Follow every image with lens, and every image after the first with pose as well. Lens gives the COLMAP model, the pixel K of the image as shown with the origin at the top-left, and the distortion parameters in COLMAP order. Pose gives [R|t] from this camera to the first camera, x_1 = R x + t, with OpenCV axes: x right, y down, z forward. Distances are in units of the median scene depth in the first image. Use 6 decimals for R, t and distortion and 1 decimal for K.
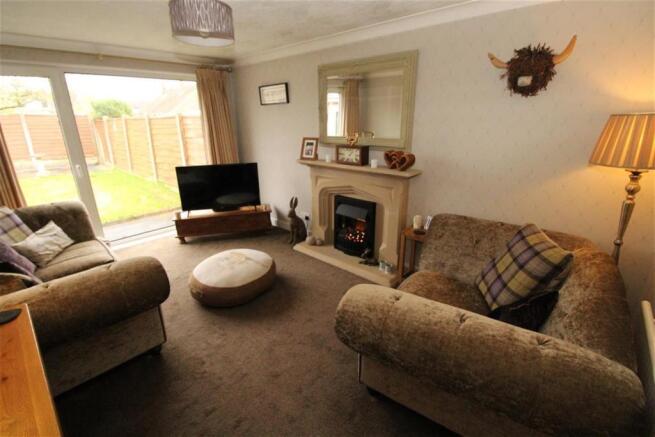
lens RADIAL K [[308.9, 0, 323.0], [0, 308.9, 215.9], [0, 0, 1]] dist [0.030721, -0.017699]
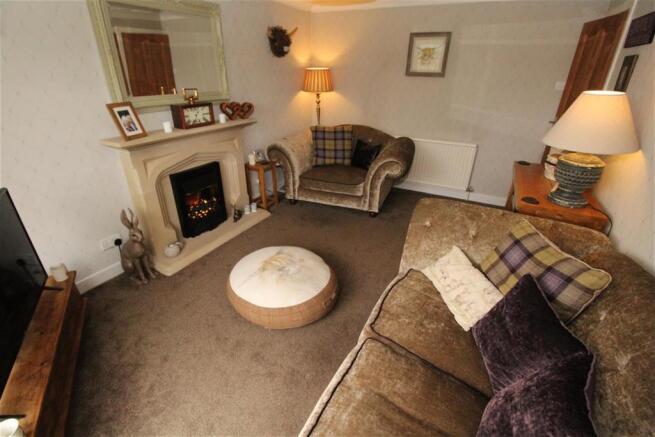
lens RADIAL K [[308.9, 0, 323.0], [0, 308.9, 215.9], [0, 0, 1]] dist [0.030721, -0.017699]
pose [[-0.245239, -0.405787, 0.880452, -0.860992], [0.298221, 0.832571, 0.466785, -0.259922], [-0.922454, 0.377044, -0.083165, 0.845008]]
